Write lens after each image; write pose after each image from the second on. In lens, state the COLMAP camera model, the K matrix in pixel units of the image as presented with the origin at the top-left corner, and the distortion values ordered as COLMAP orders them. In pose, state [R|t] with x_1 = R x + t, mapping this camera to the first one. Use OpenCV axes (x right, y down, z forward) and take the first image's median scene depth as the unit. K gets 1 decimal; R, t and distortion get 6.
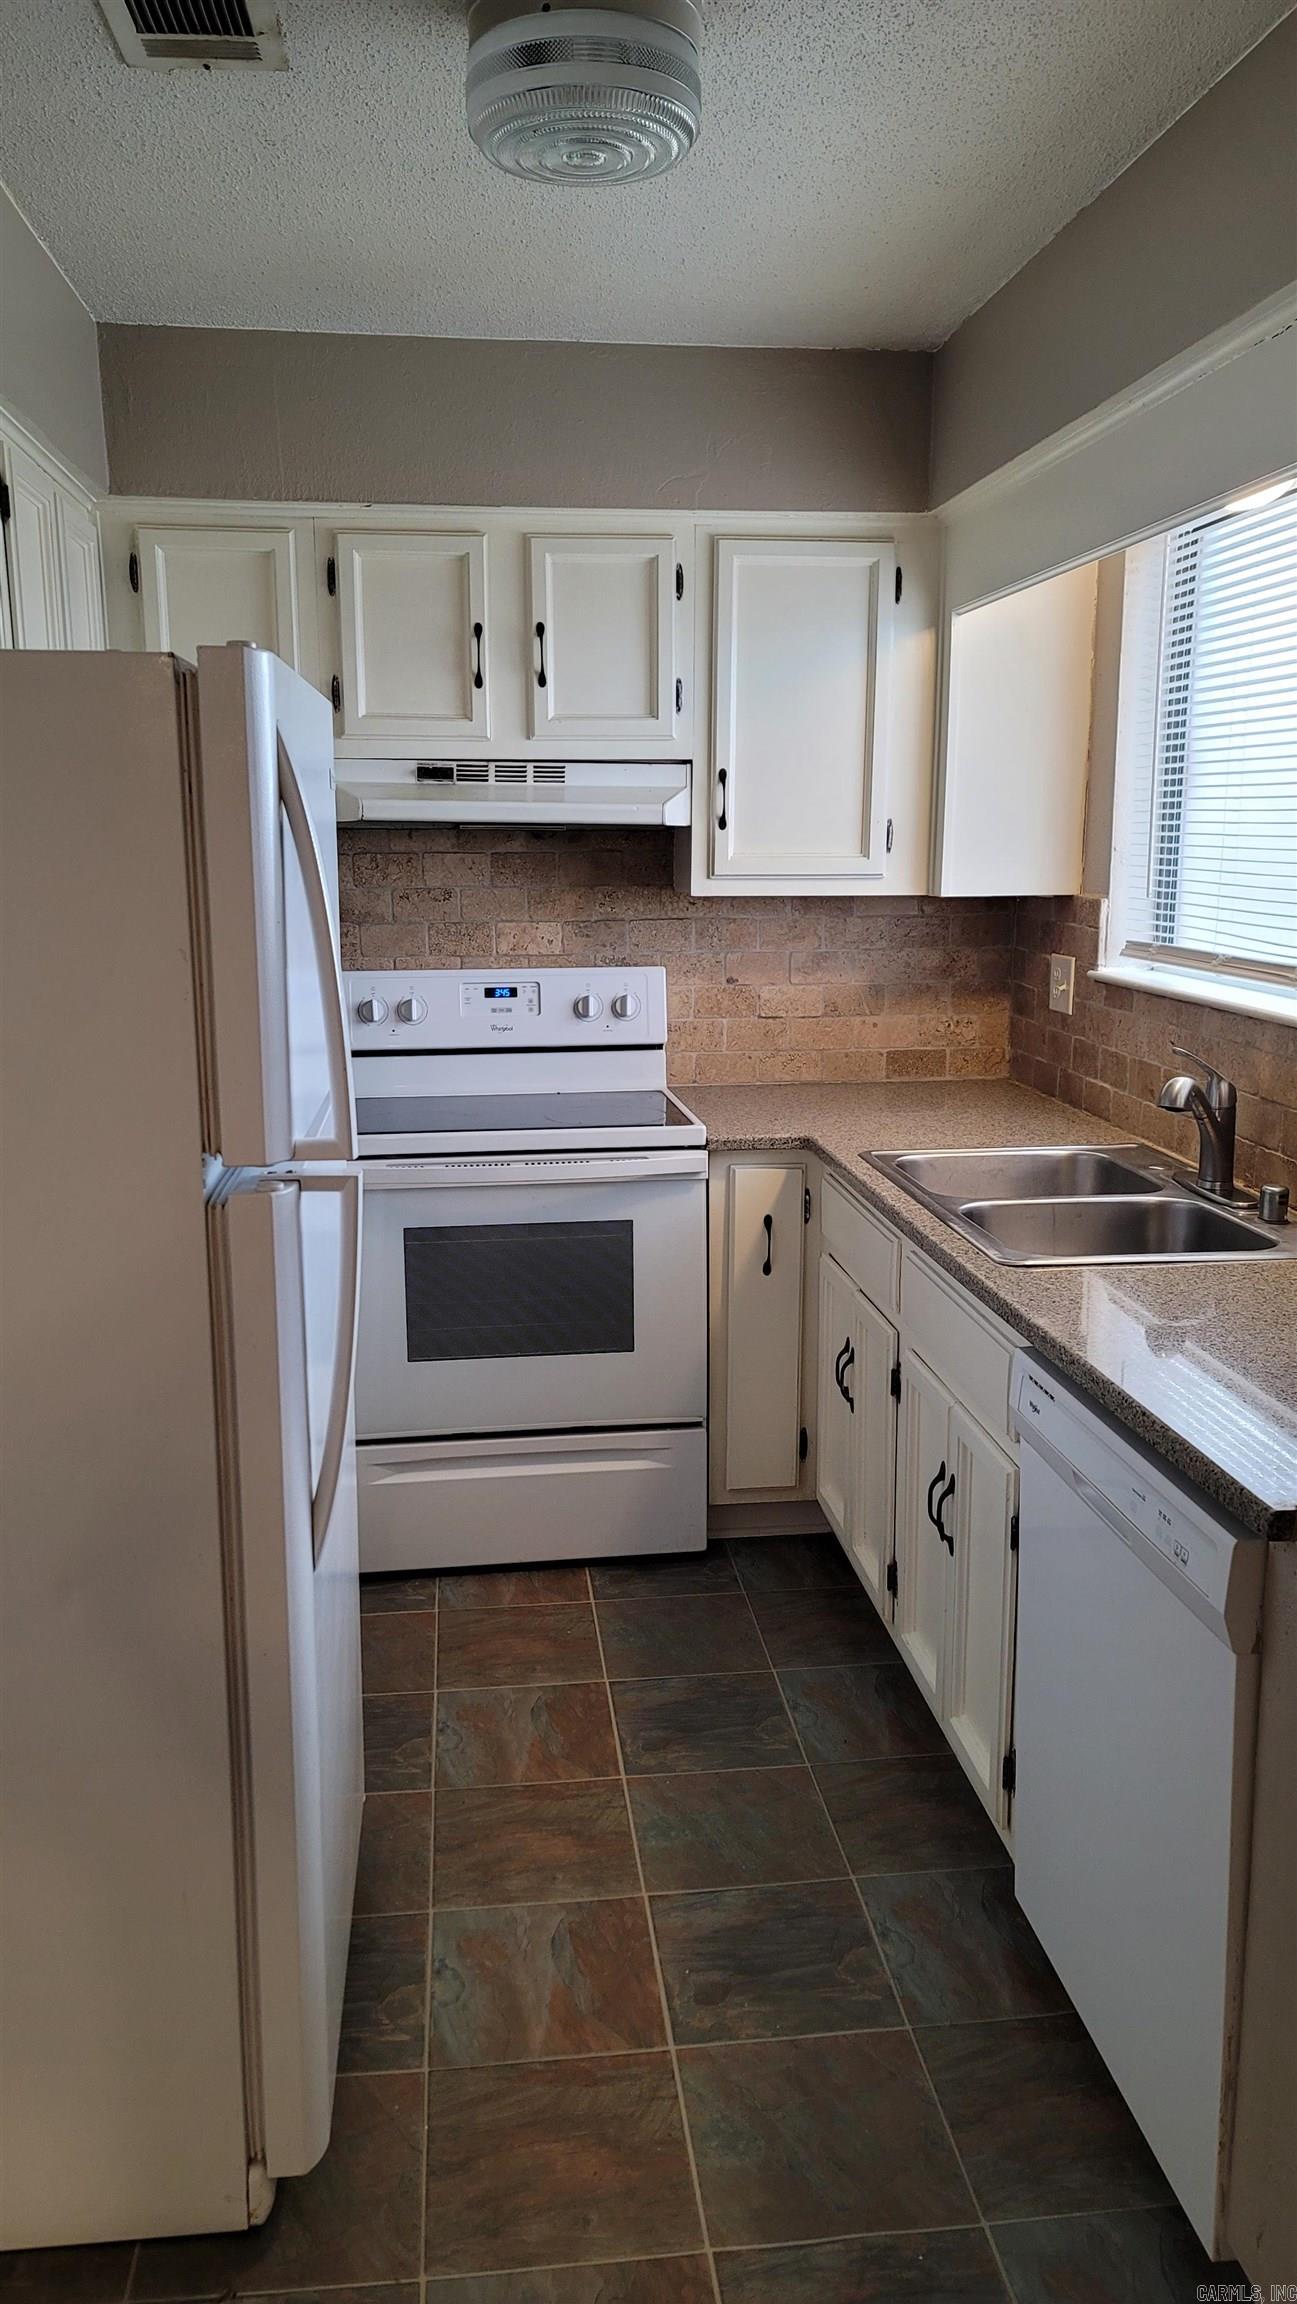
lens RADIAL K [[1658.2, 0, 643.1], [0, 1658.2, 1164.2], [0, 0, 1]] dist [0.040890, 0.000815]
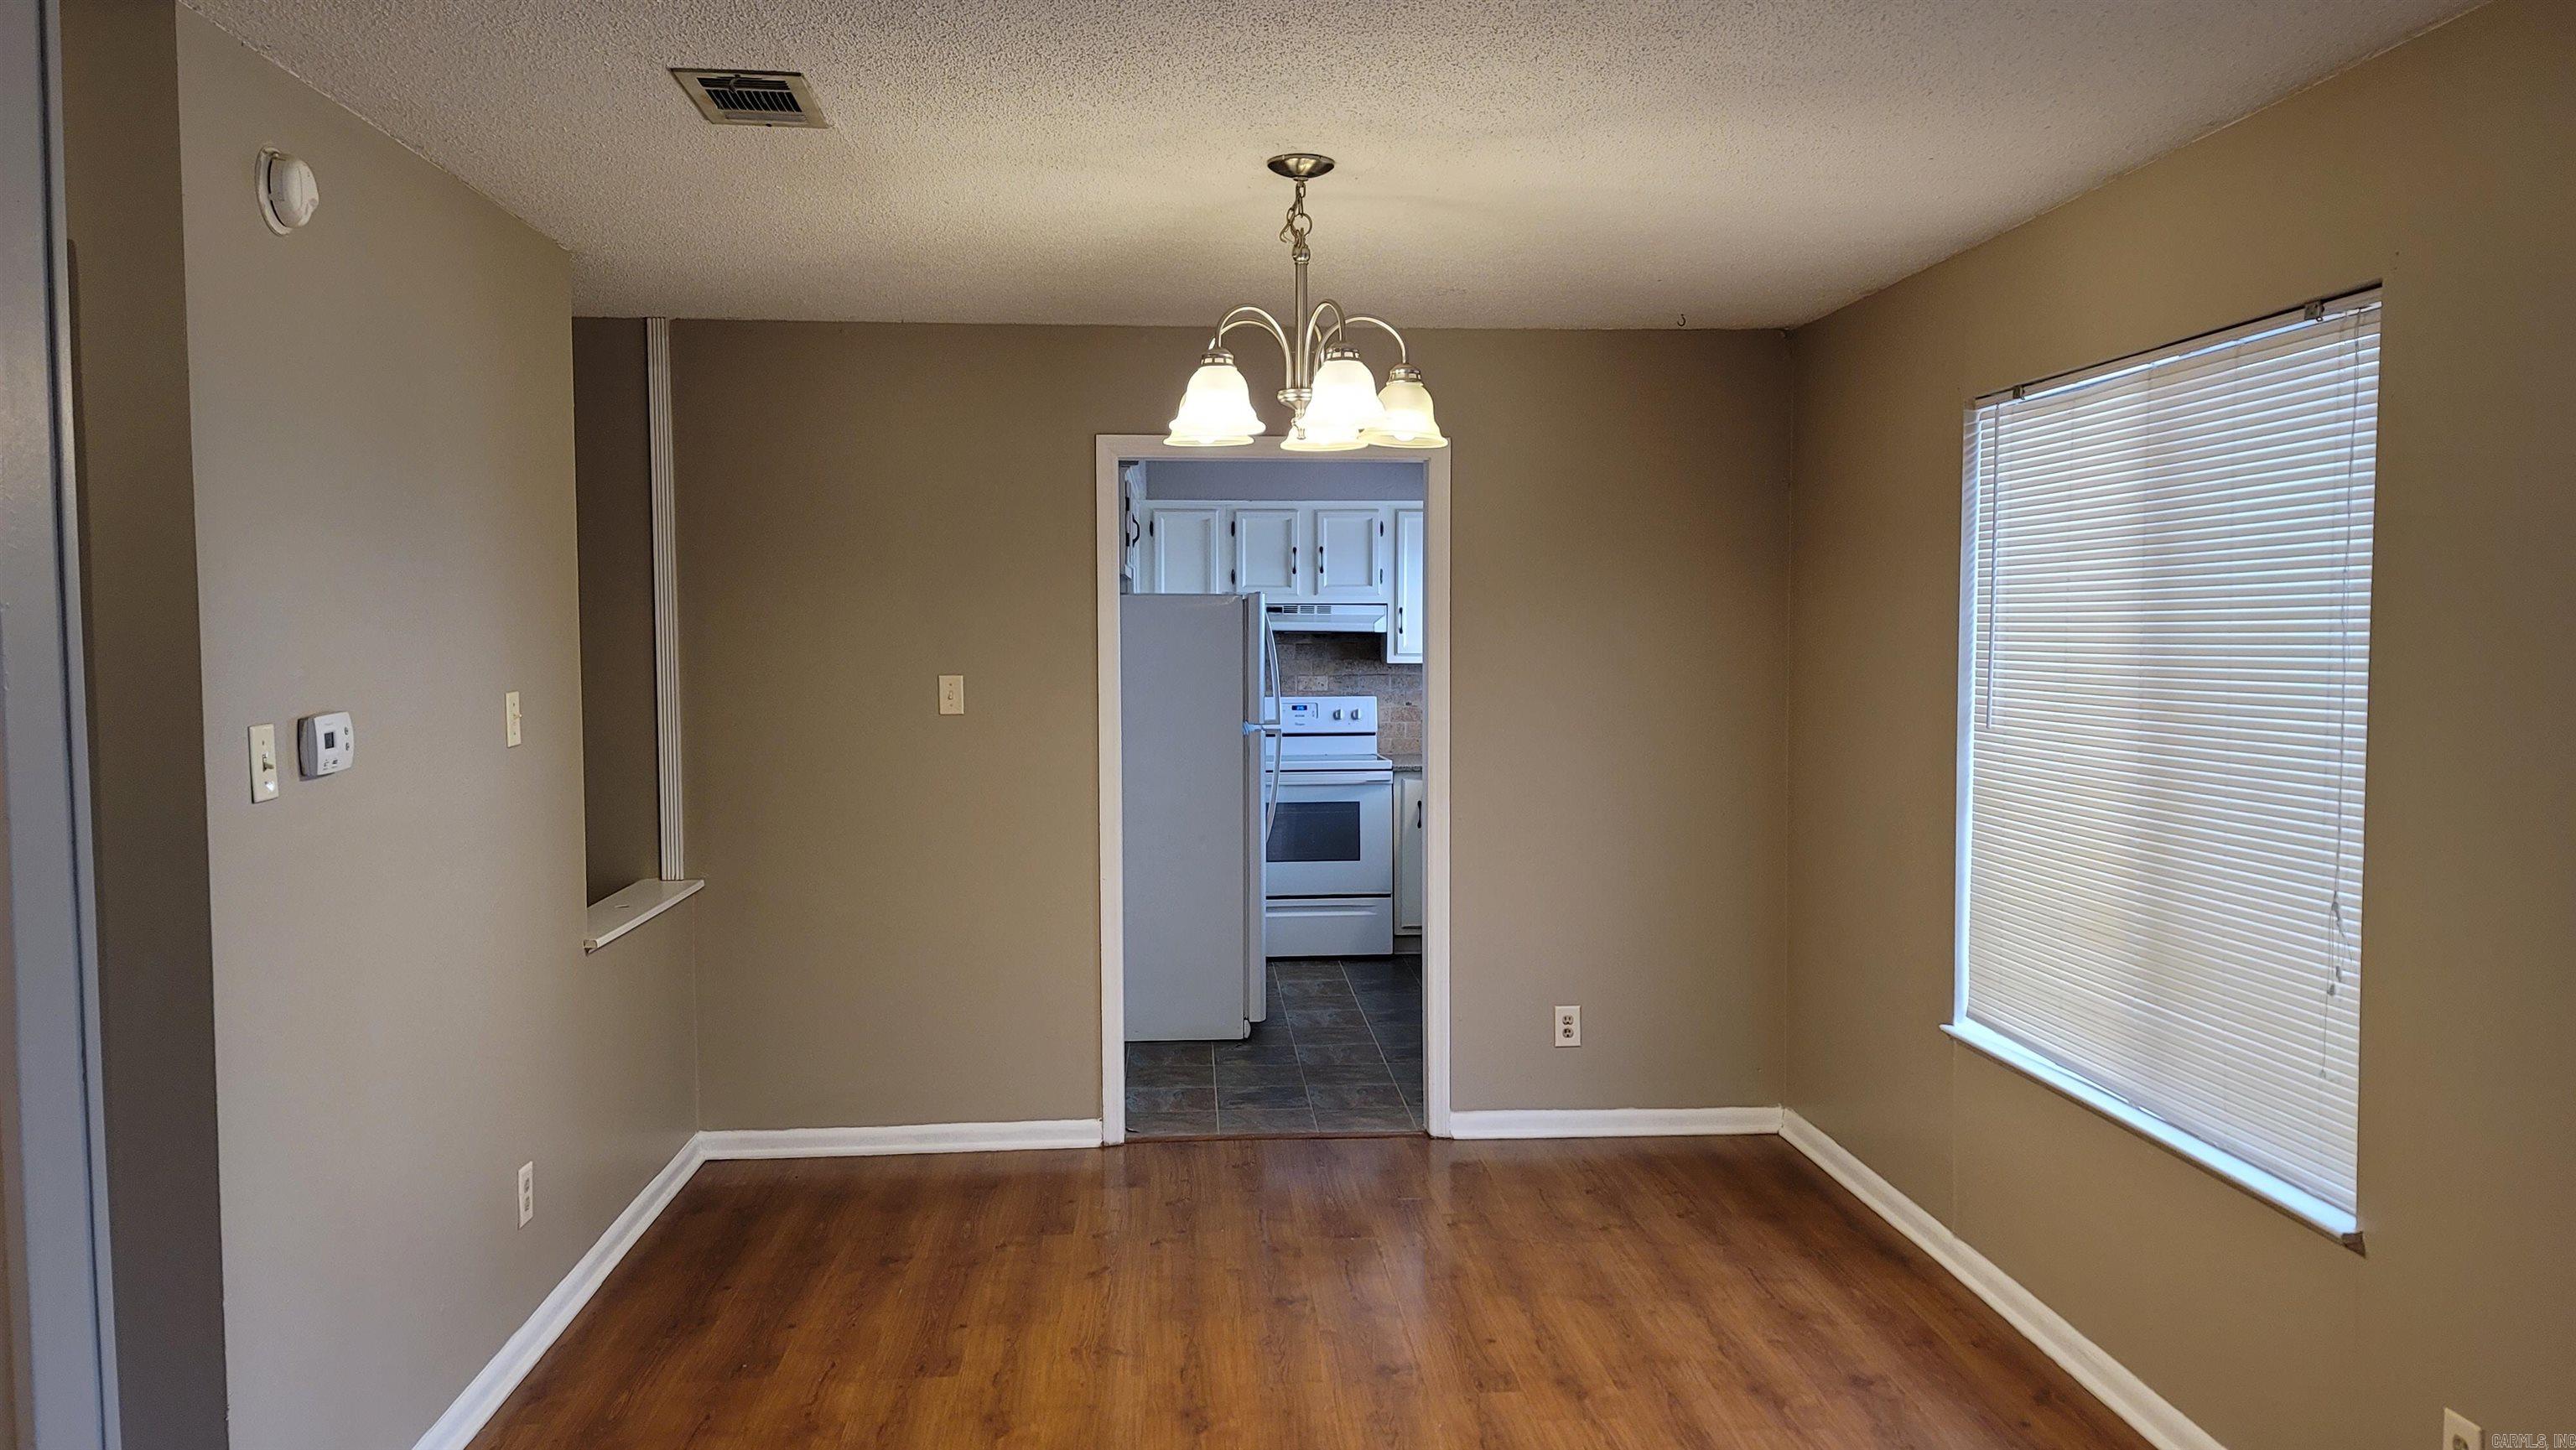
lens RADIAL K [[1854.0, 0, 1284.8], [0, 1854.0, 723.8], [0, 0, 1]] dist [0.040890, 0.000815]
pose [[0.998517, 0.003404, -0.054342, 0.027922], [-0.011183, 0.989586, -0.143510, 0.284697], [0.053288, 0.143905, 0.988156, -1.490633]]
